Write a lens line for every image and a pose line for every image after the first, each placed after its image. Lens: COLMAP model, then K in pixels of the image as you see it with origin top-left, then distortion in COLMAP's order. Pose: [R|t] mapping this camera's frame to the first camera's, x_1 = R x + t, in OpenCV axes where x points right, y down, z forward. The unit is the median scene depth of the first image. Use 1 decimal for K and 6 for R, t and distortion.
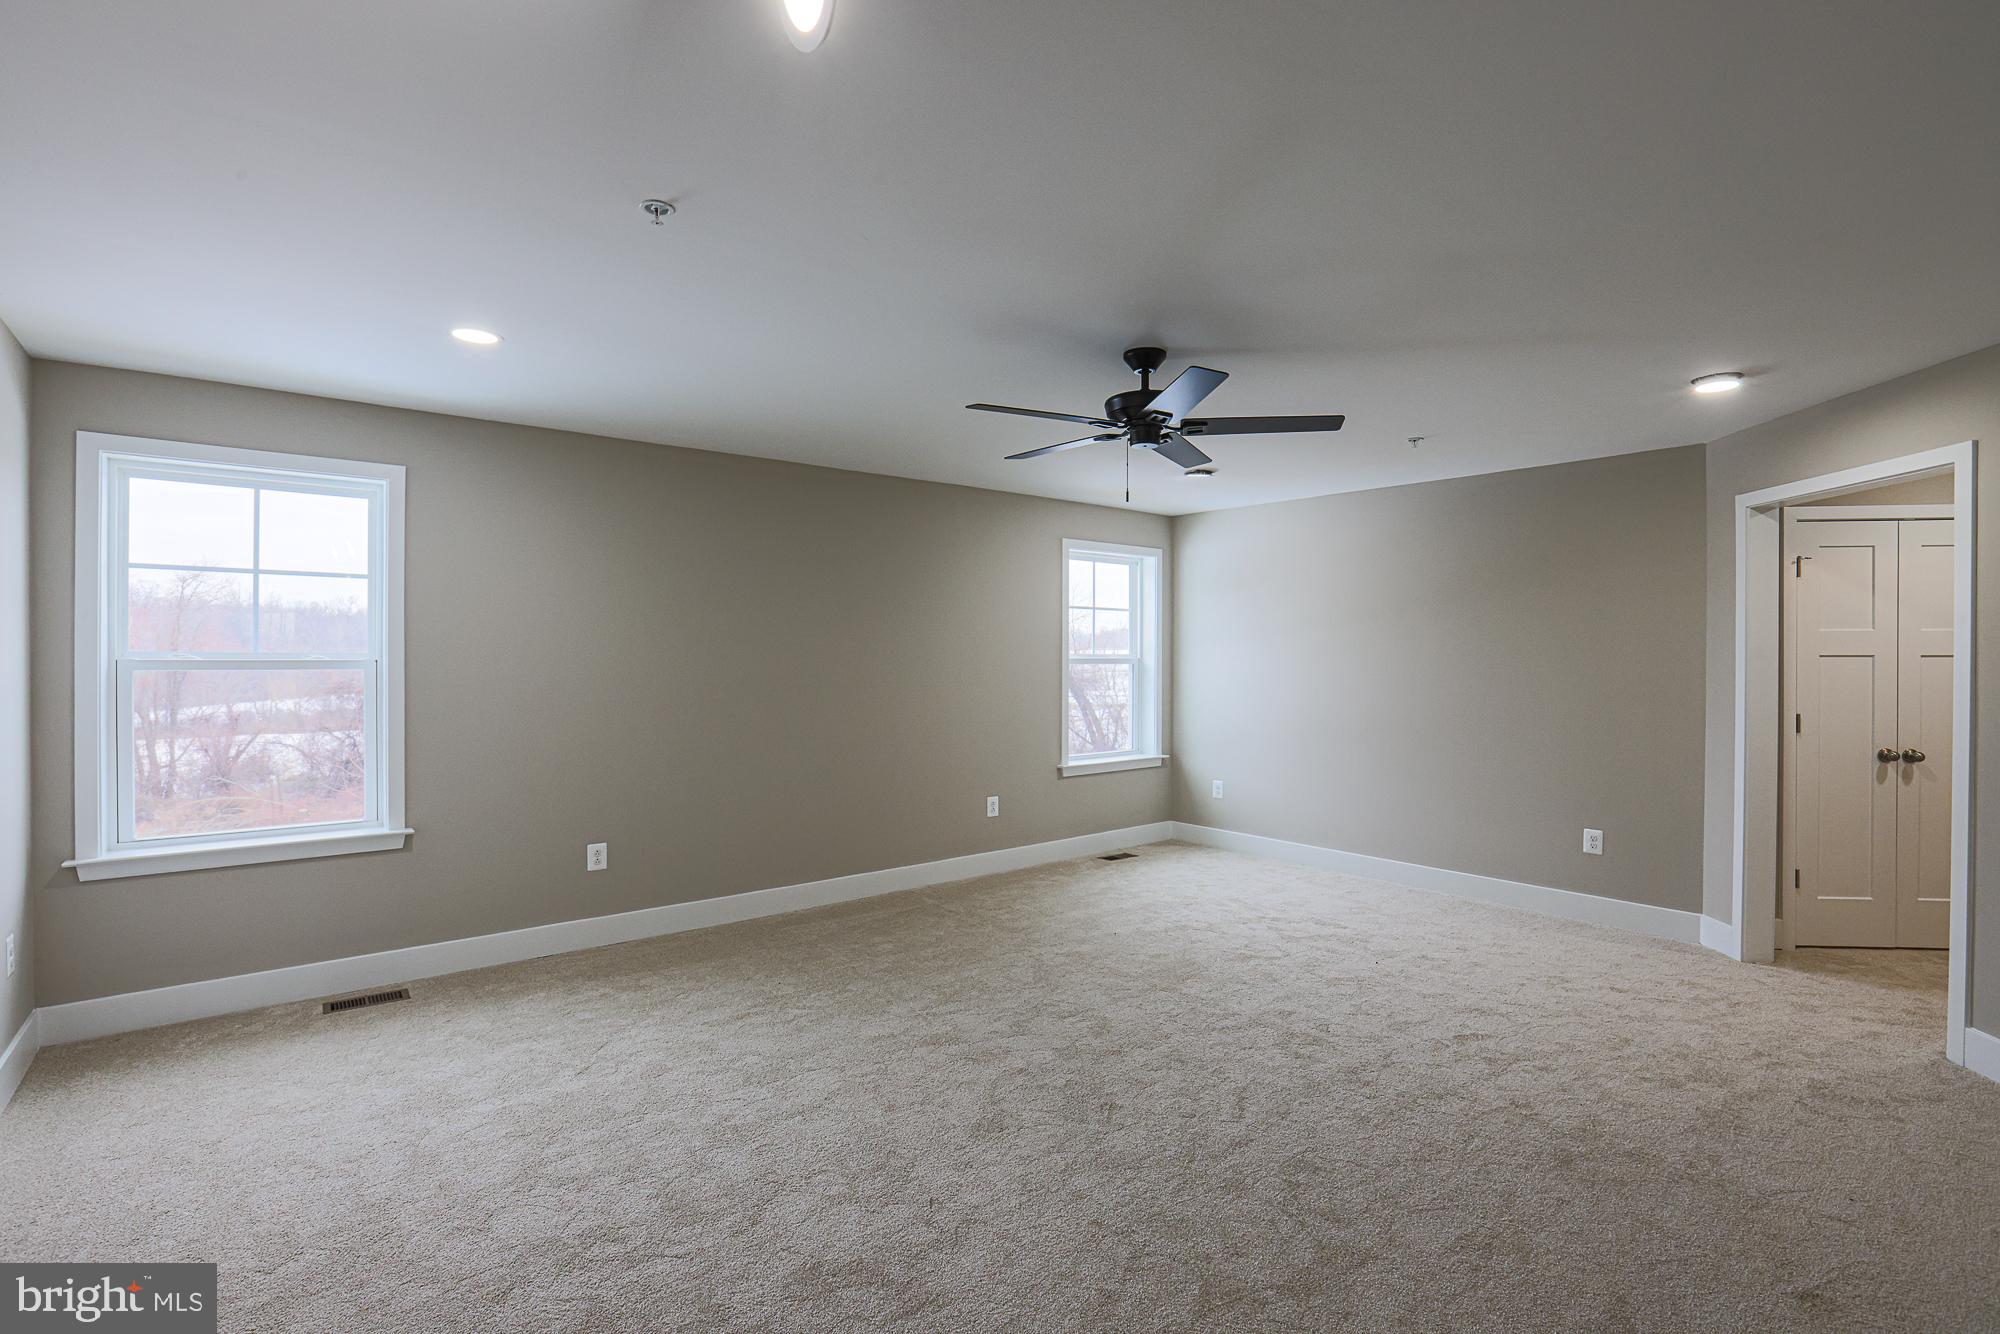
lens RADIAL K [[952.2, 0, 1008.7], [0, 952.2, 662.8], [0, 0, 1]] dist [-0.069130, 0.000205]
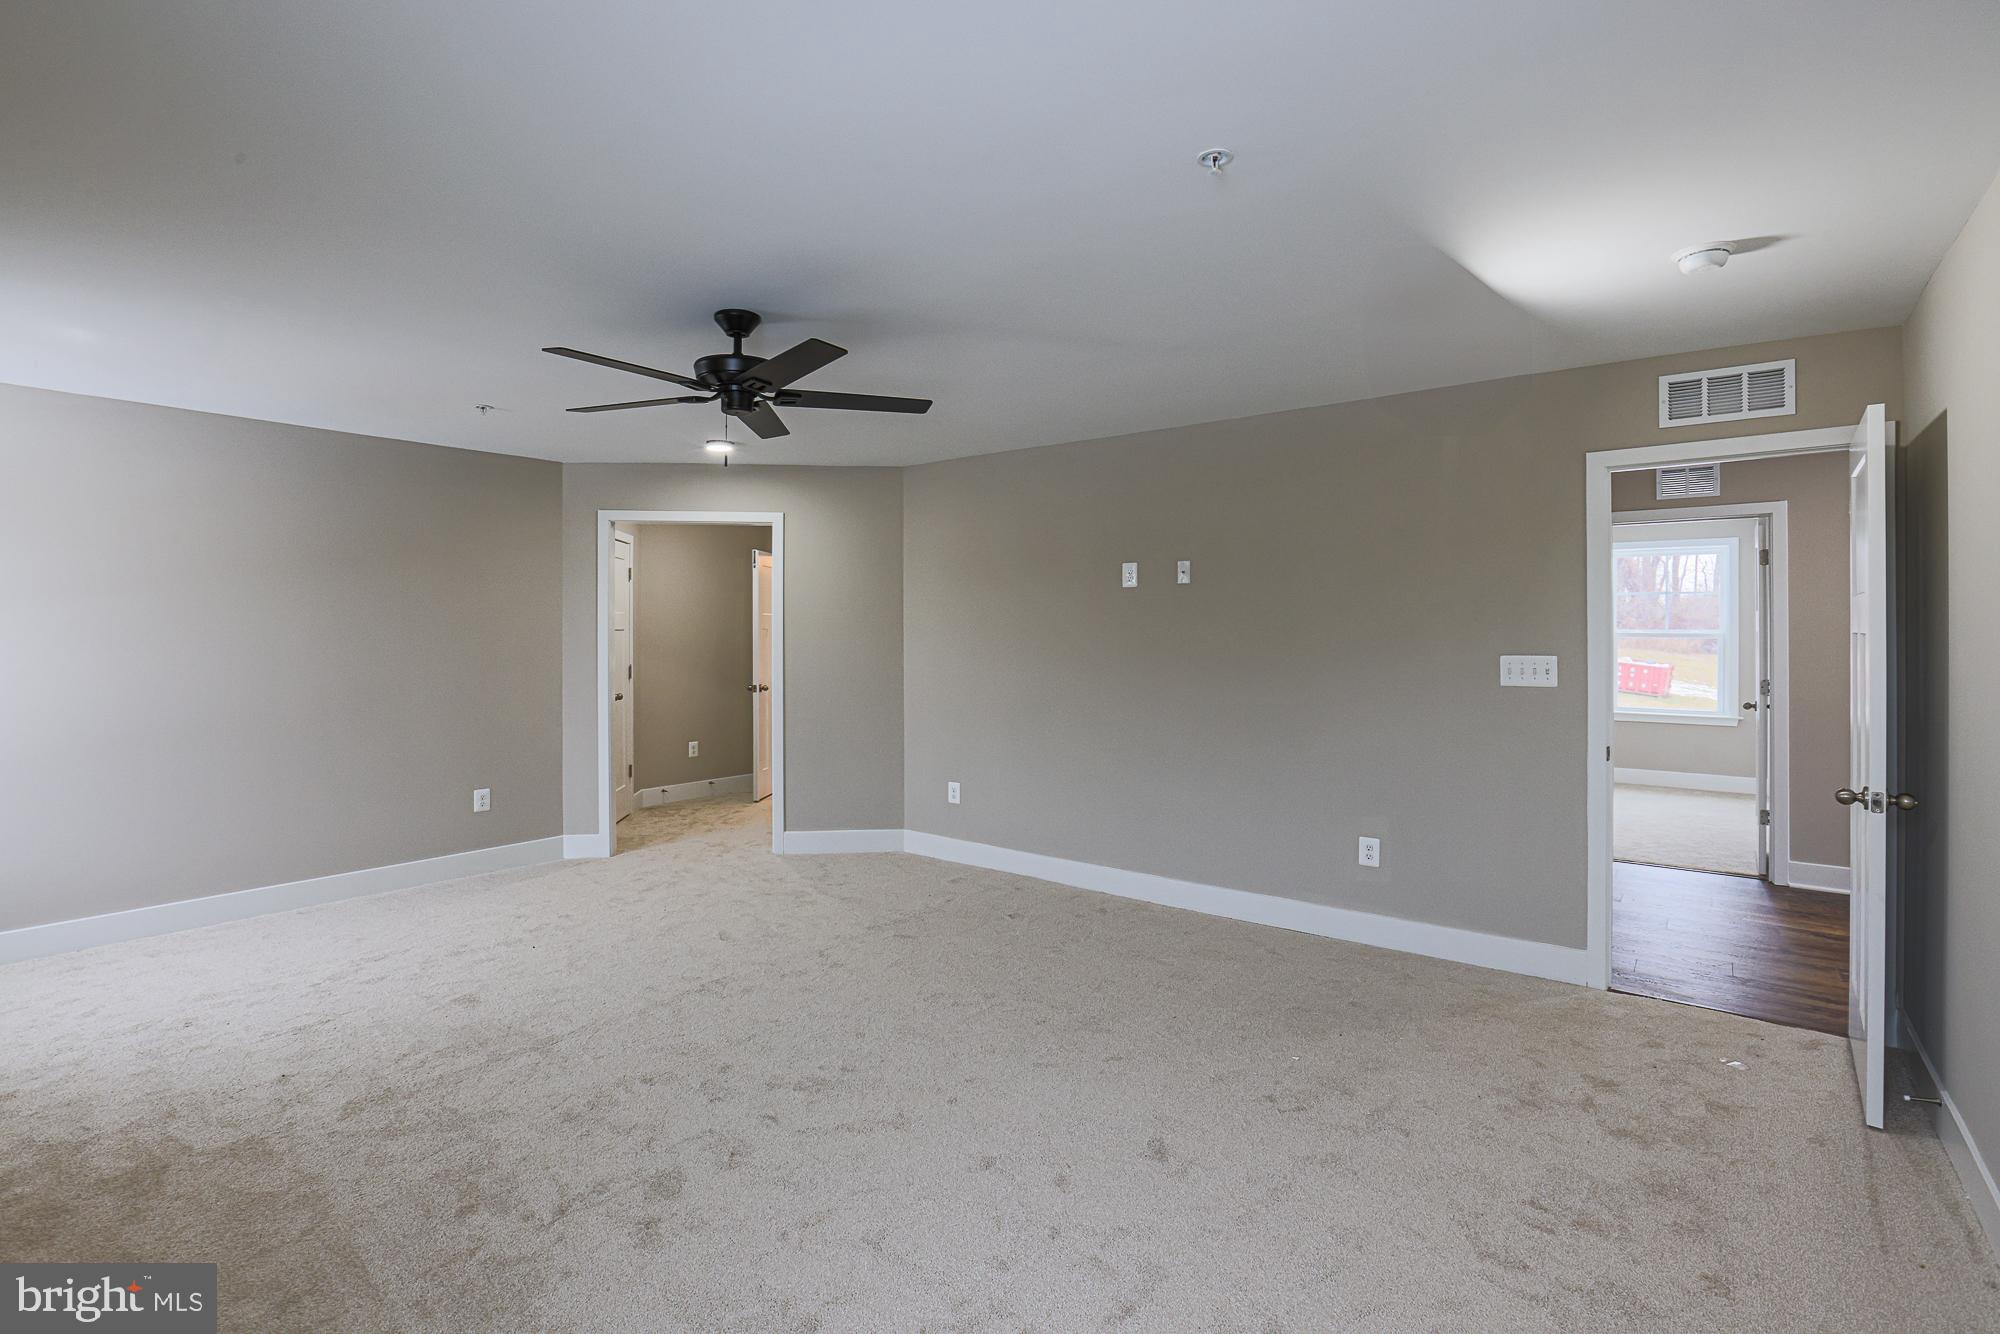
lens RADIAL K [[907.3, 0, 996.9], [0, 907.3, 656.9], [0, 0, 1]] dist [-0.031545, 0.000627]
pose [[-0.207415, -0.041953, 0.977353, -0.613237], [0.007670, 0.998980, 0.044509, -0.024531], [-0.978223, 0.016728, -0.206881, 0.699654]]
